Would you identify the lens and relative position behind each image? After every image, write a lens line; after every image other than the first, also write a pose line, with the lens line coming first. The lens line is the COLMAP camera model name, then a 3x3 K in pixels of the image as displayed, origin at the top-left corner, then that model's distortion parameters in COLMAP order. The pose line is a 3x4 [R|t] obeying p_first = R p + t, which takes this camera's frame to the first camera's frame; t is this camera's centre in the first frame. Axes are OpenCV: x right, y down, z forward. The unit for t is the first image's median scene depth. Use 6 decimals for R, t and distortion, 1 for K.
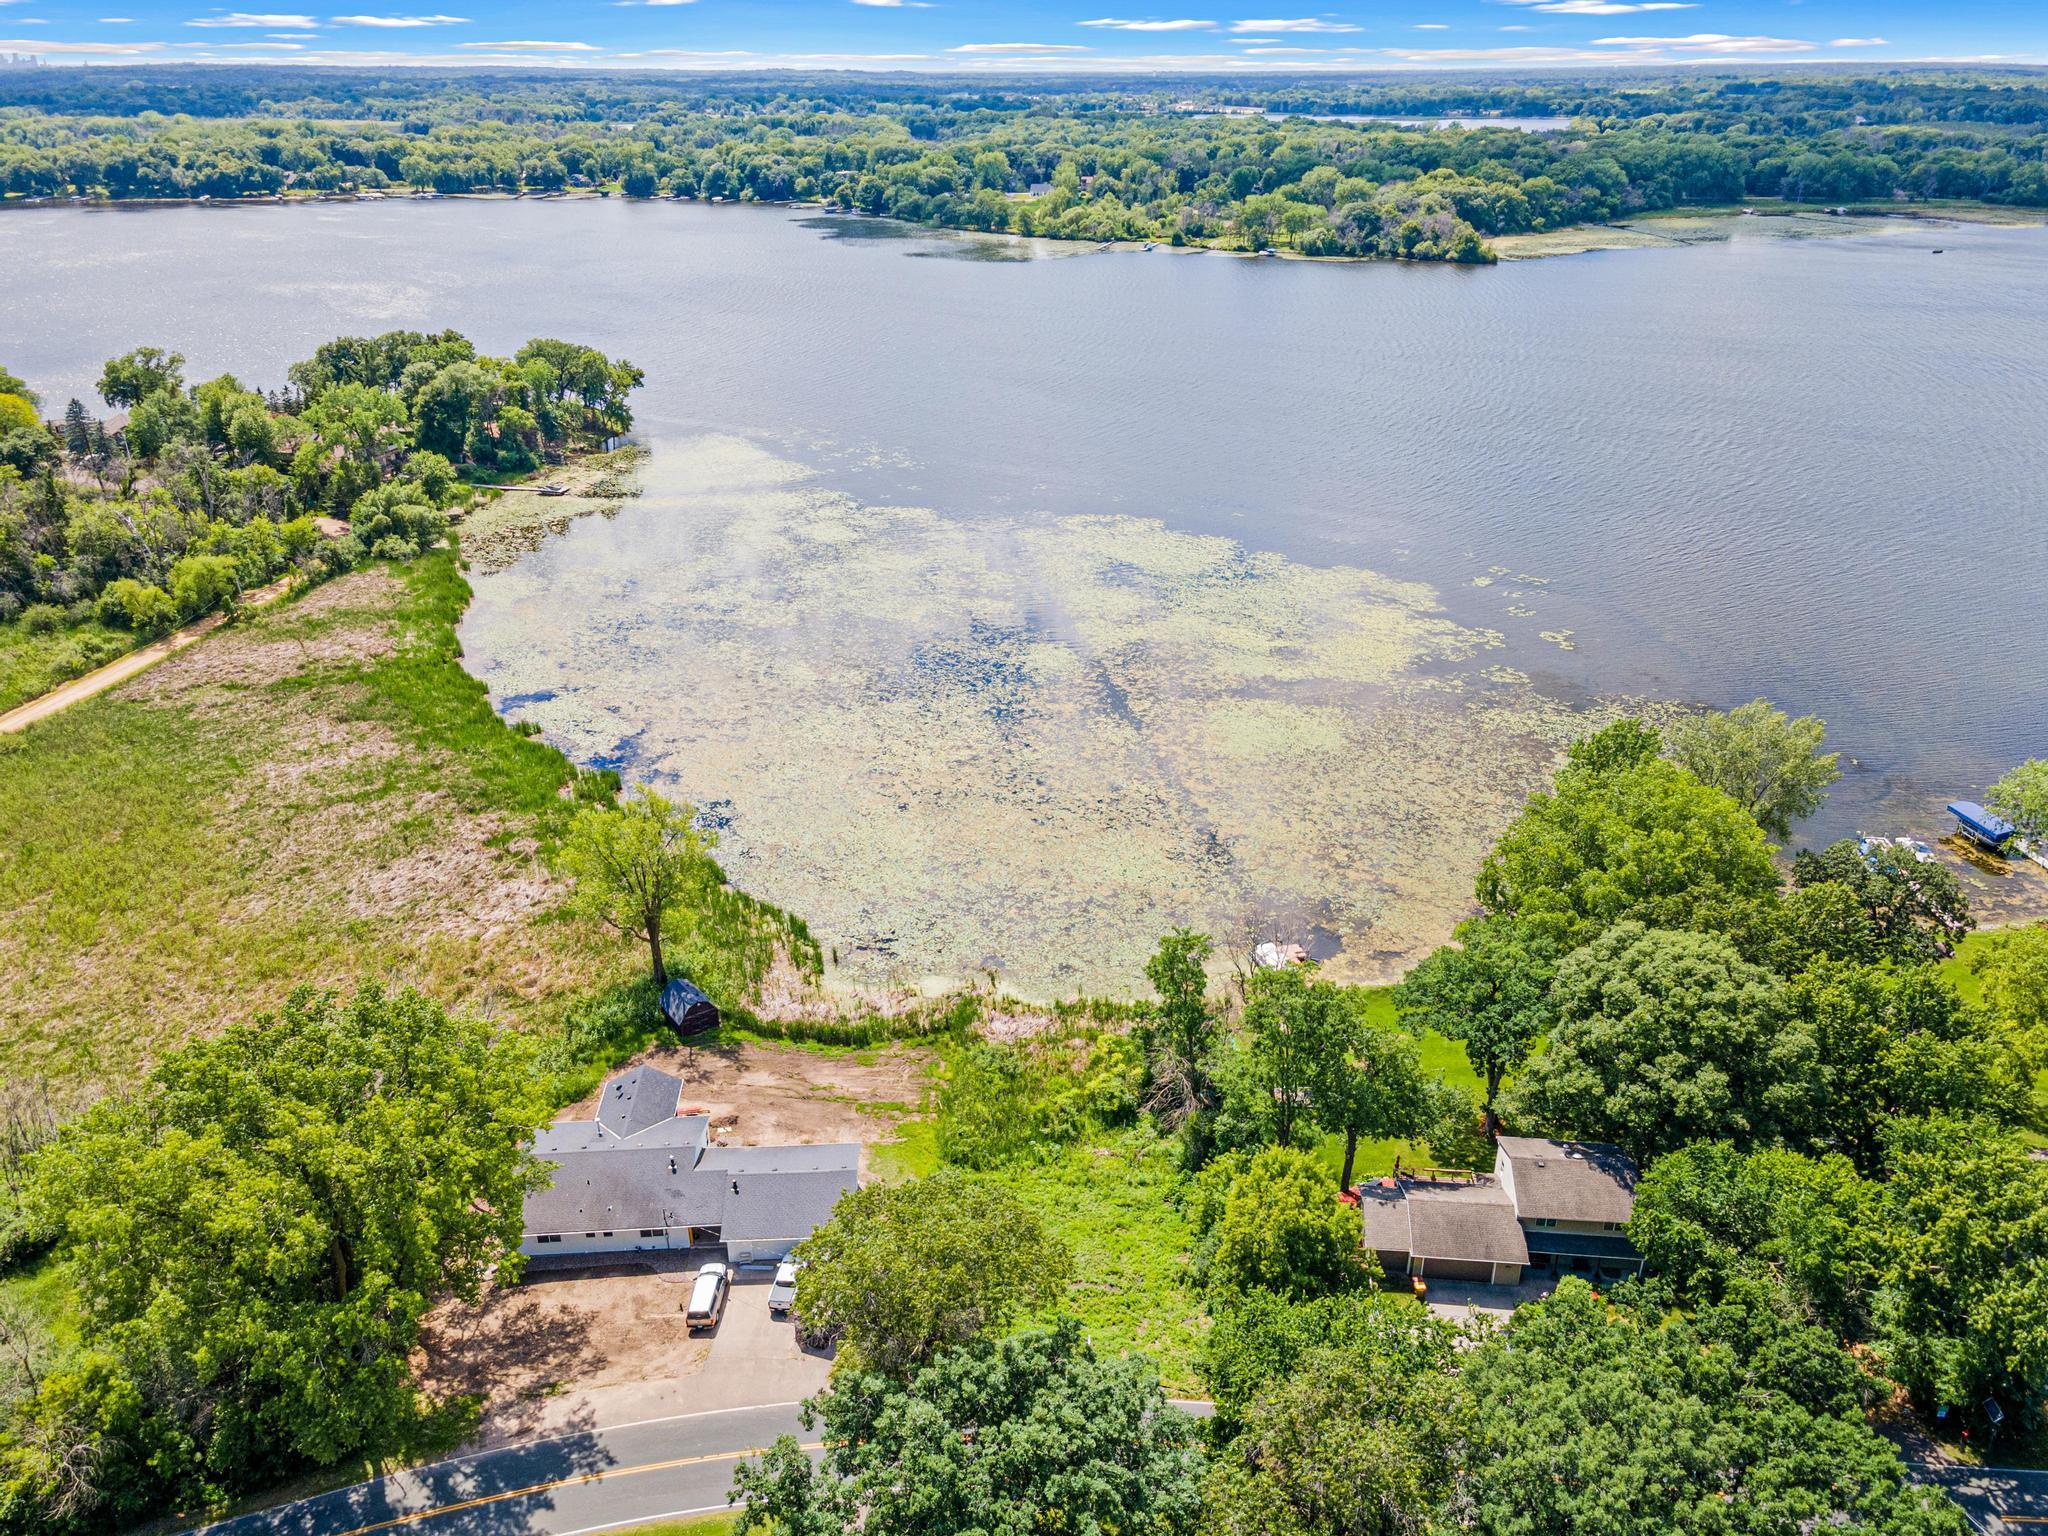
lens RADIAL K [[1516.6, 0, 1033.6], [0, 1516.6, 769.2], [0, 0, 1]] dist [0.027002, 0.075871]
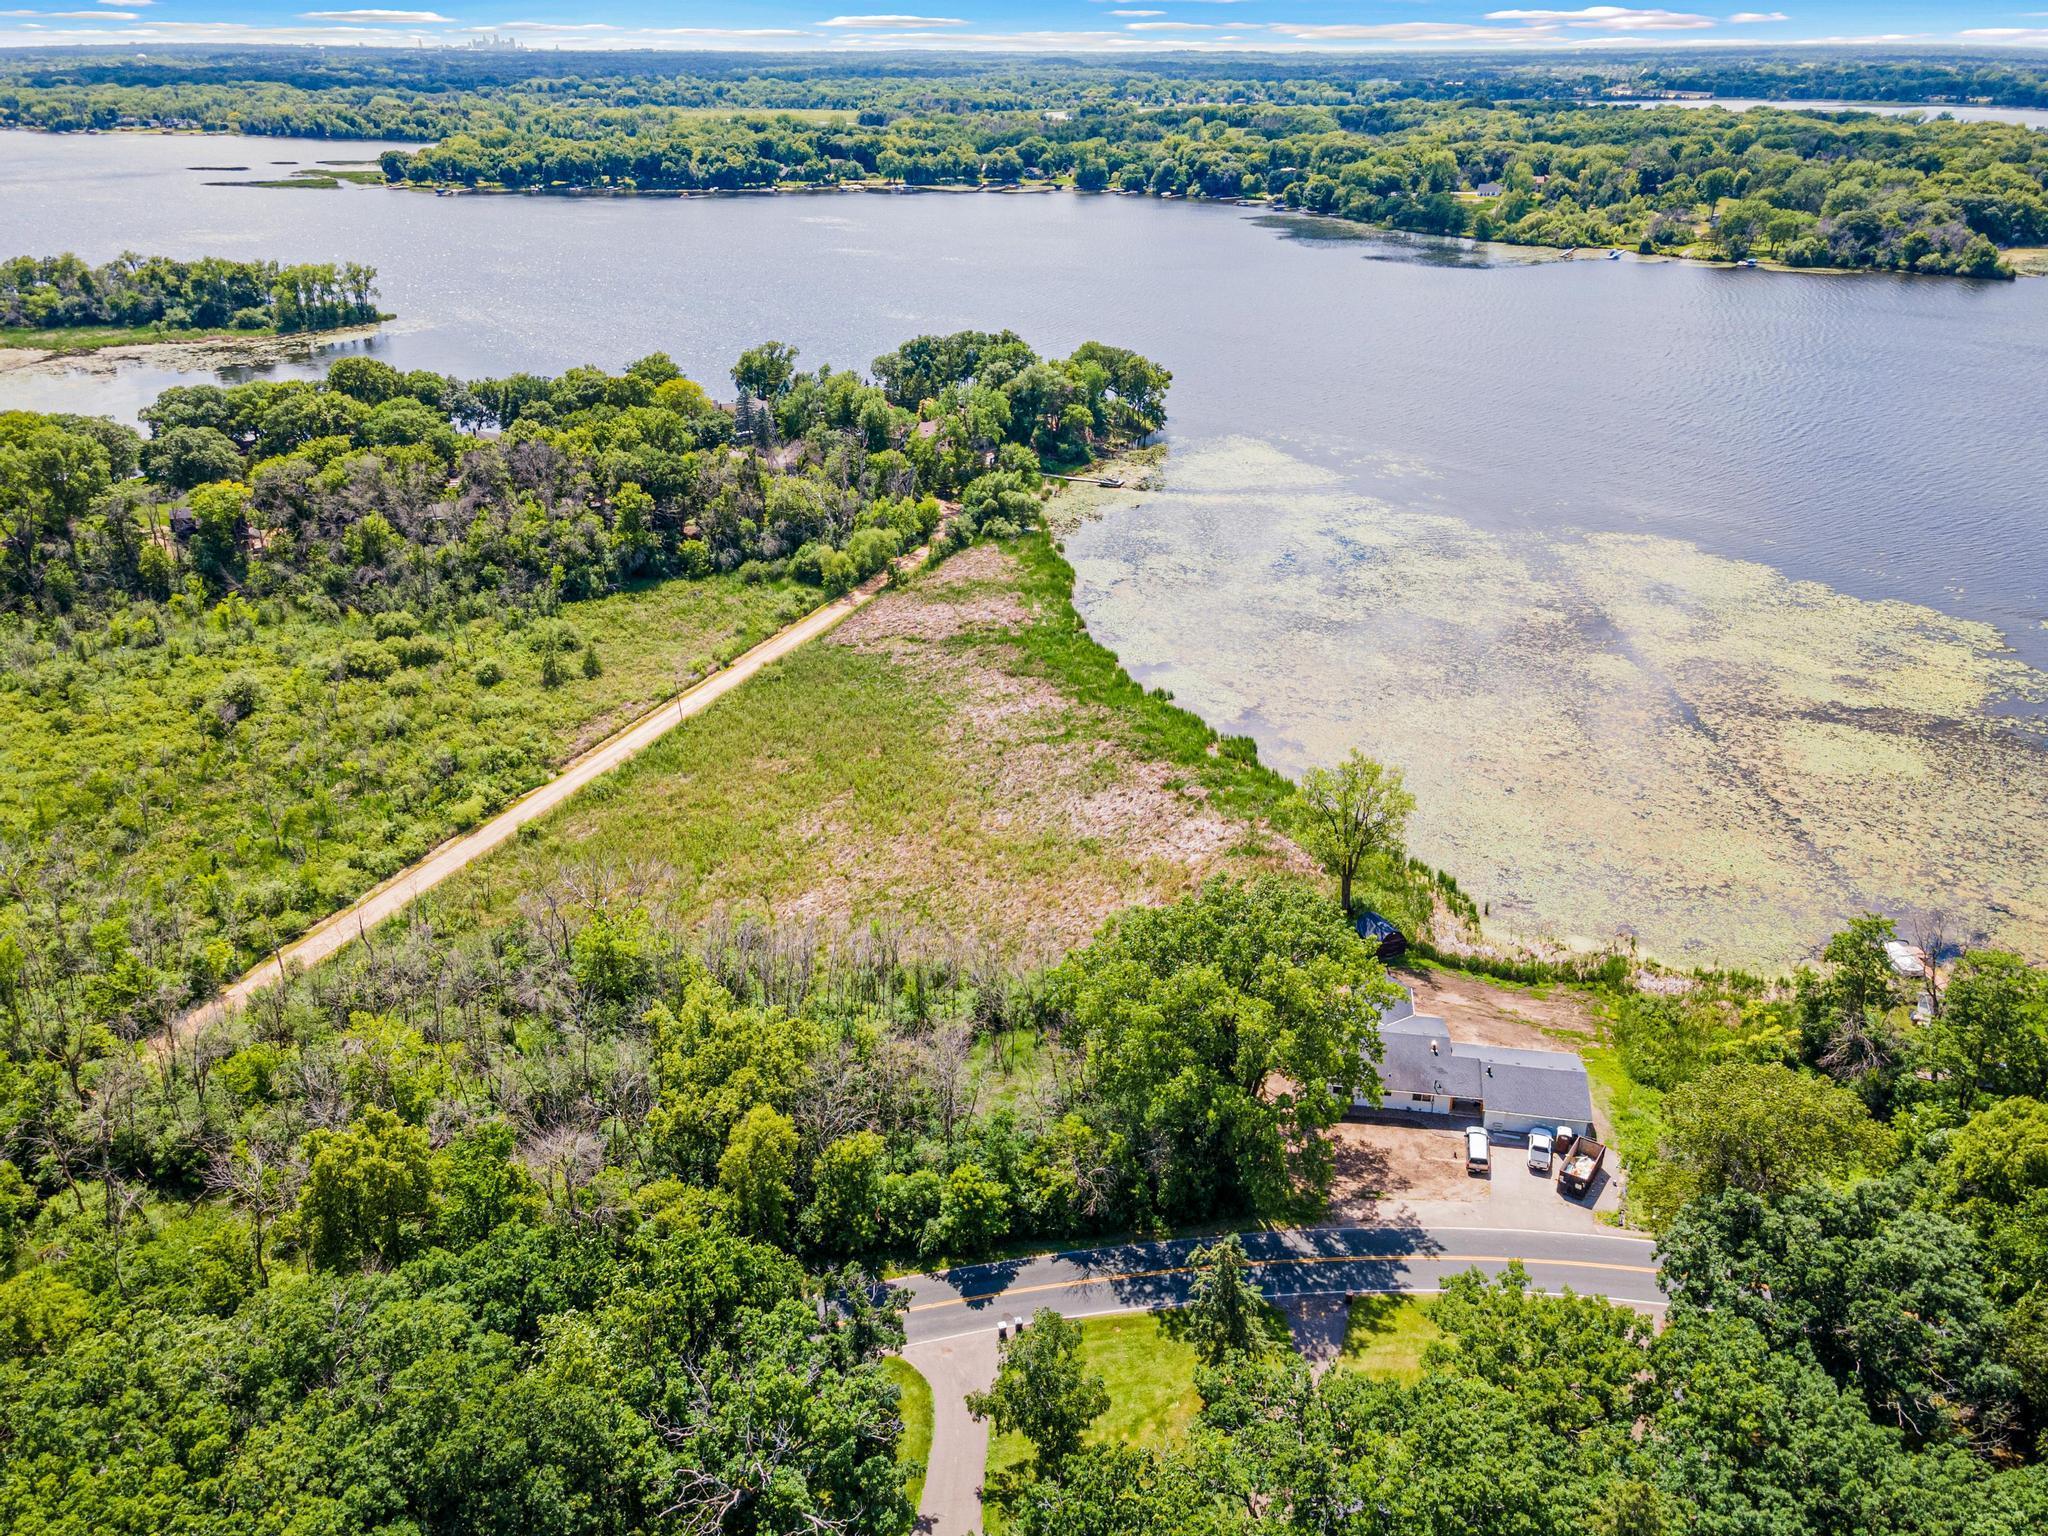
lens RADIAL K [[1540.3, 0, 1084.0], [0, 1540.3, 765.6], [0, 0, 1]] dist [0.035353, 0.085529]
pose [[0.978998, 0.092496, -0.181682, -0.187899], [-0.092064, 0.995694, 0.010826, 0.022923], [0.181901, 0.006128, 0.983298, -0.194122]]
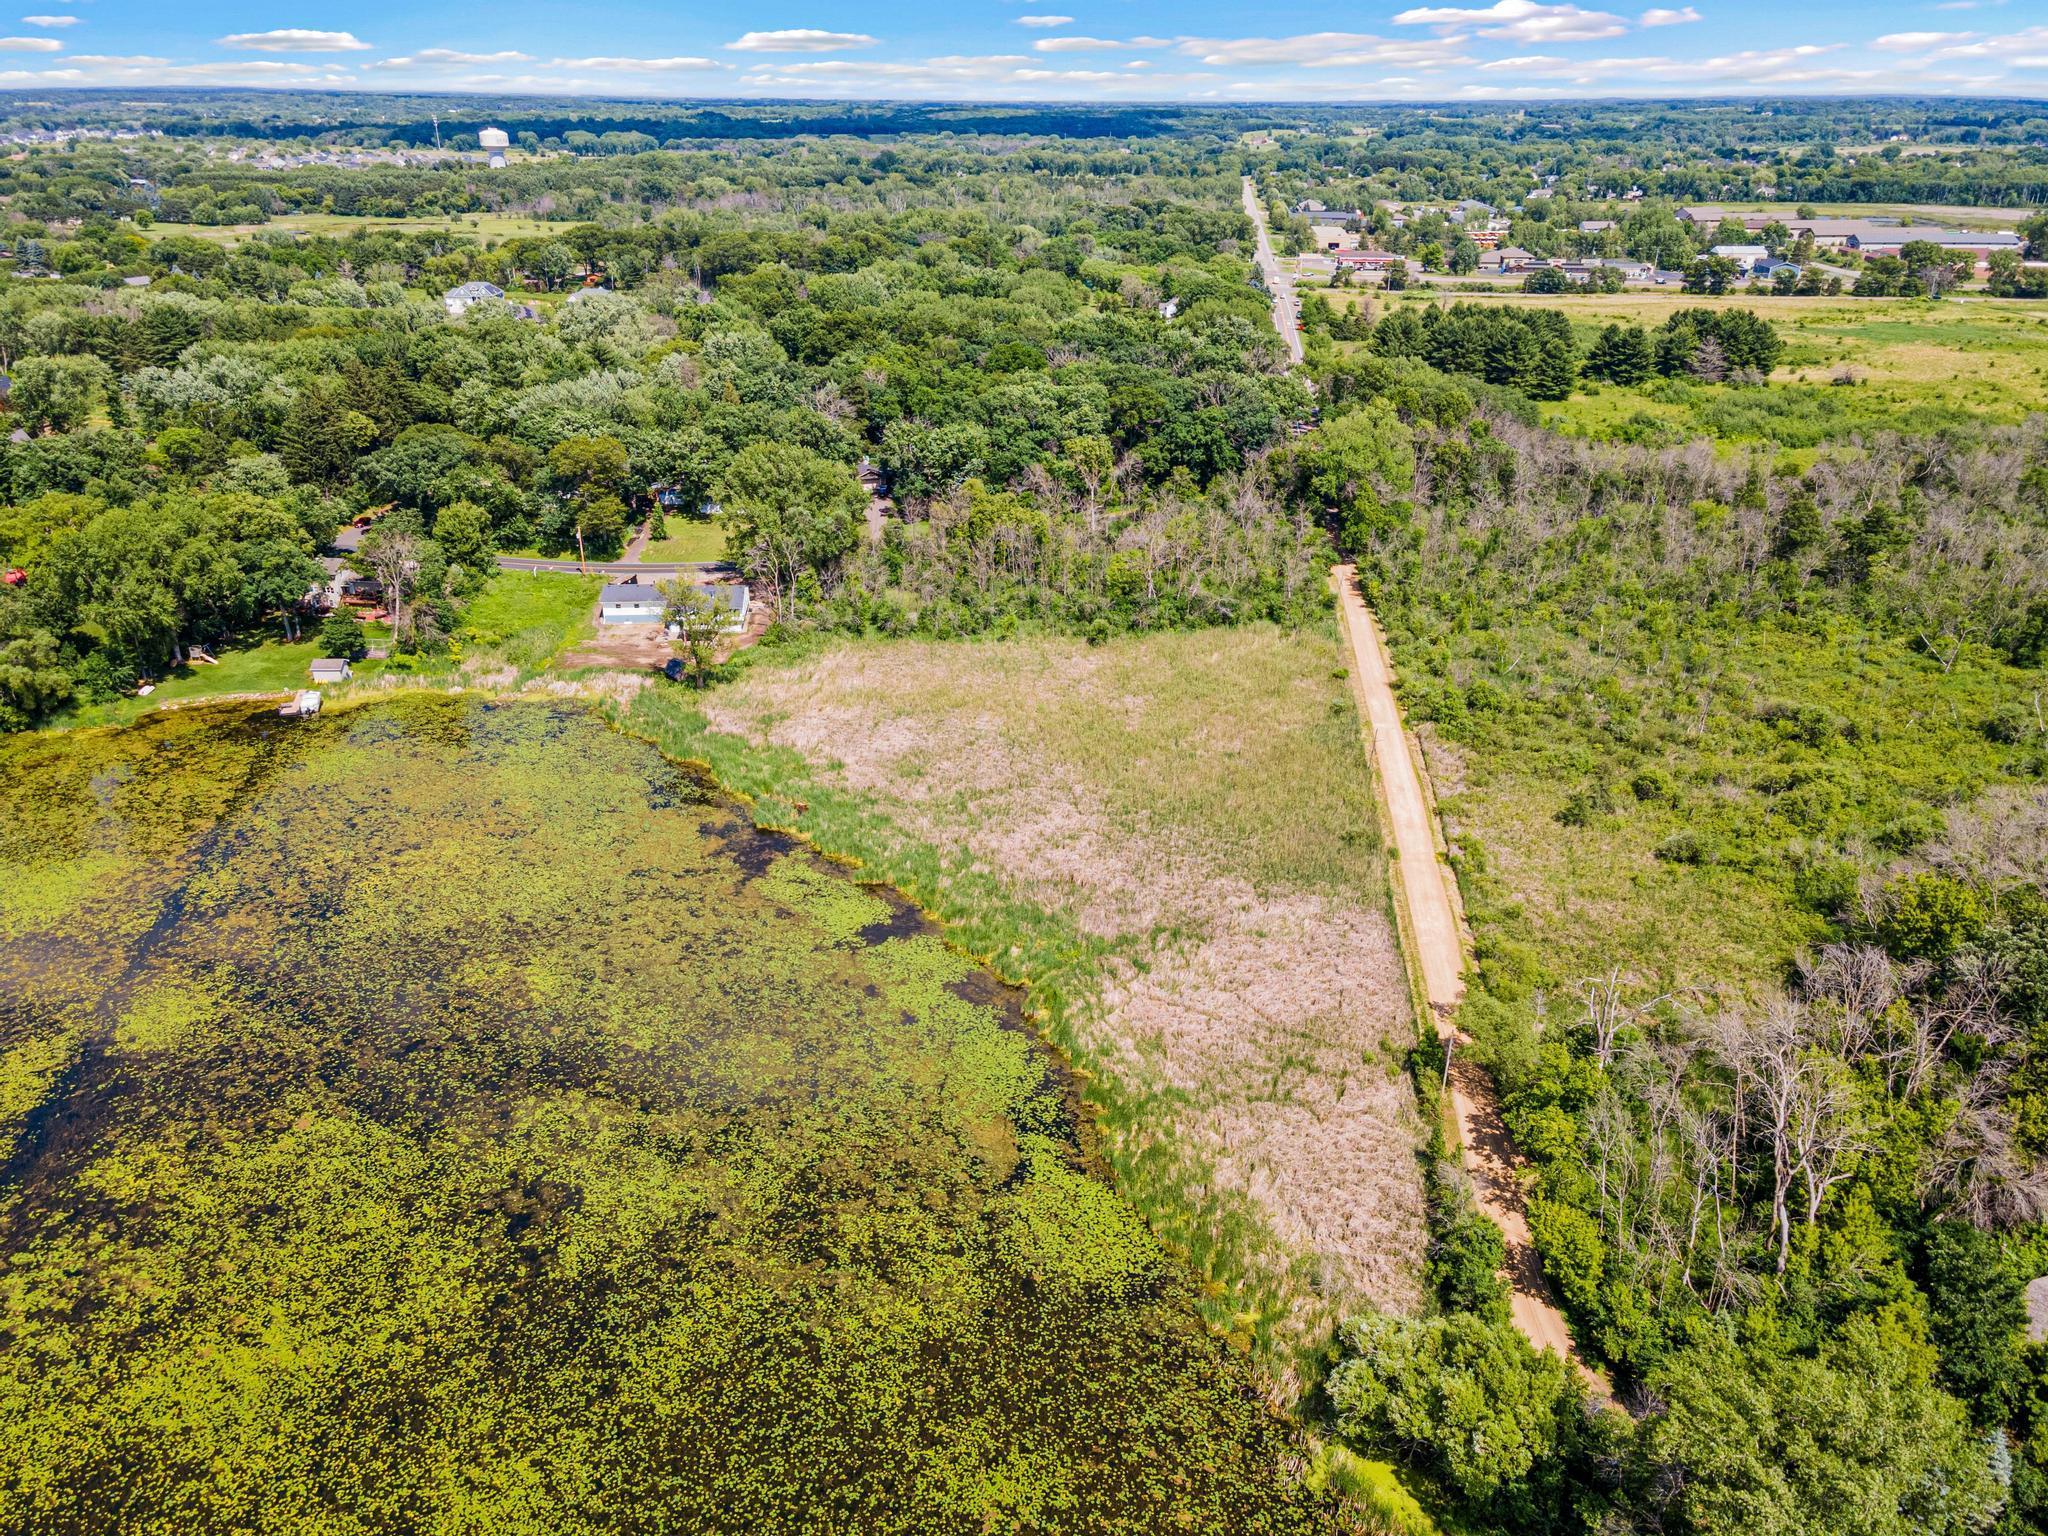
lens RADIAL K [[1506.8, 0, 1032.4], [0, 1506.8, 759.2], [0, 0, 1]] dist [-0.001051, 0.077931]
pose [[-0.999844, 0.003633, -0.017278, -0.458628], [-0.010560, 0.661185, 0.750148, -0.831379], [0.014150, 0.750214, -0.661044, 1.704656]]
